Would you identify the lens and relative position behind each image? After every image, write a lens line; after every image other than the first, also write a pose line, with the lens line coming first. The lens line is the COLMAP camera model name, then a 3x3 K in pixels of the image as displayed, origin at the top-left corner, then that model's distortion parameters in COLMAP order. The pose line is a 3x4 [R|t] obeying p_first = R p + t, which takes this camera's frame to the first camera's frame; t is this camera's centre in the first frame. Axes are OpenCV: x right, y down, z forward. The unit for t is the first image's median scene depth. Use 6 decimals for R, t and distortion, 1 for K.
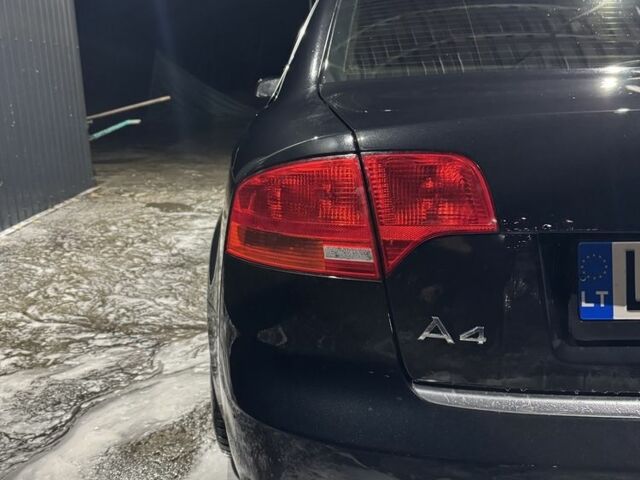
lens RADIAL K [[674.3, 0, 318.5], [0, 674.3, 237.6], [0, 0, 1]] dist [0.042840, 0.000000]
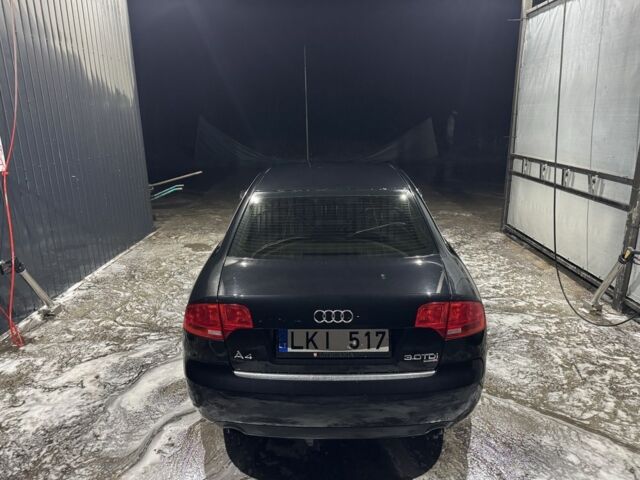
lens RADIAL K [[471.9, 0, 322.1], [0, 471.9, 241.0], [0, 0, 1]] dist [0.013102, -0.002547]
pose [[0.999892, -0.004820, 0.013858, 0.145396], [0.004837, 0.999988, -0.001220, -0.113172], [-0.013852, 0.001287, 0.999903, -0.367164]]
